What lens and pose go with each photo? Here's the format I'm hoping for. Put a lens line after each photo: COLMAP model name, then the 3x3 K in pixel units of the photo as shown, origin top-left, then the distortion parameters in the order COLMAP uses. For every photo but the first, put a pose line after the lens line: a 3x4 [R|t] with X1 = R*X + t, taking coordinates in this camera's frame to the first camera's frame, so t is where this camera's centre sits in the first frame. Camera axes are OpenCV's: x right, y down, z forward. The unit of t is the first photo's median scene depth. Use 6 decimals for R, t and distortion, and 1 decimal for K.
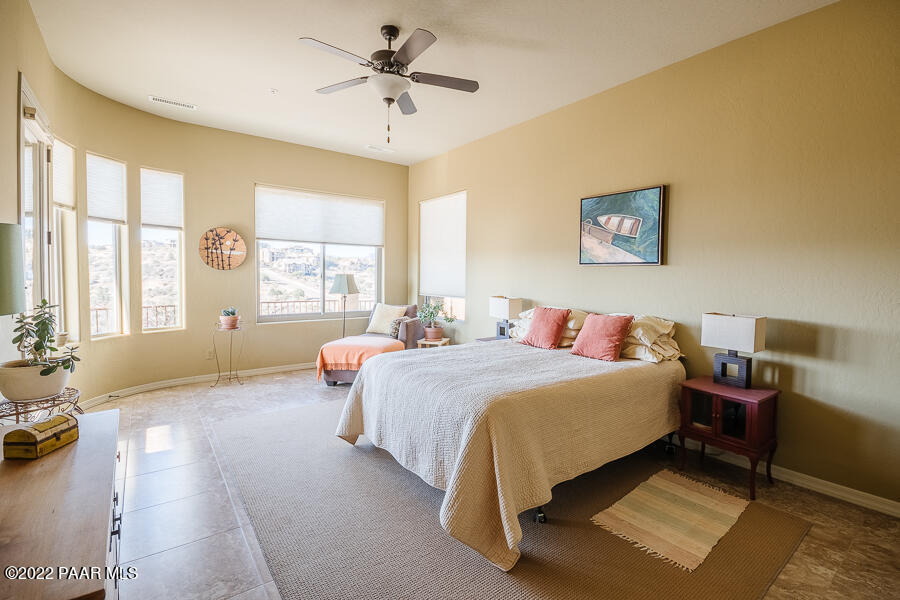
lens RADIAL K [[415.1, 0, 460.9], [0, 415.1, 293.4], [0, 0, 1]] dist [-0.001118, -0.000454]
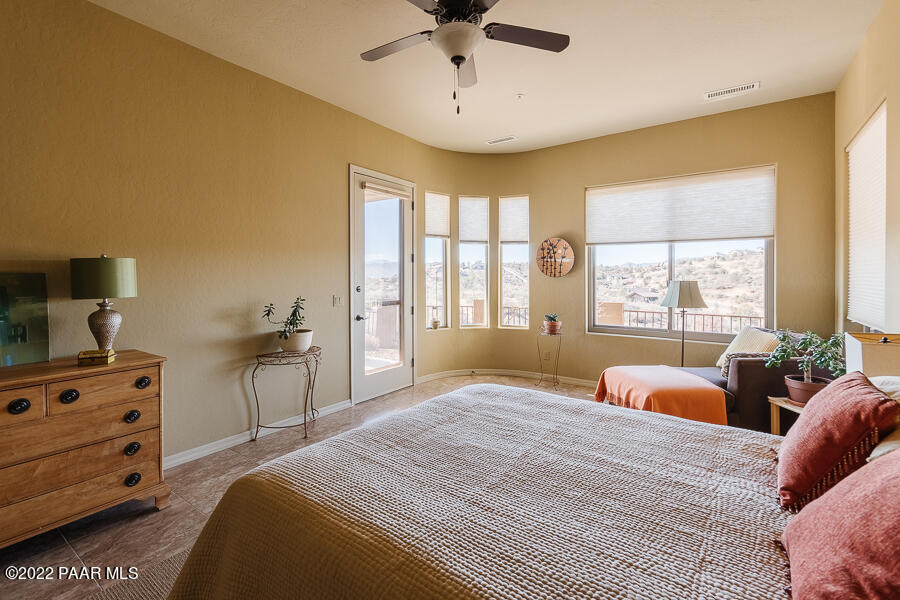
lens RADIAL K [[399.4, 0, 451.5], [0, 399.4, 276.1], [0, 0, 1]] dist [0.003046, 0.000074]
pose [[0.294352, -0.014683, -0.955584, 0.350556], [-0.042934, 0.998669, -0.028571, -0.021151], [0.954732, 0.049437, 0.293330, 0.501187]]
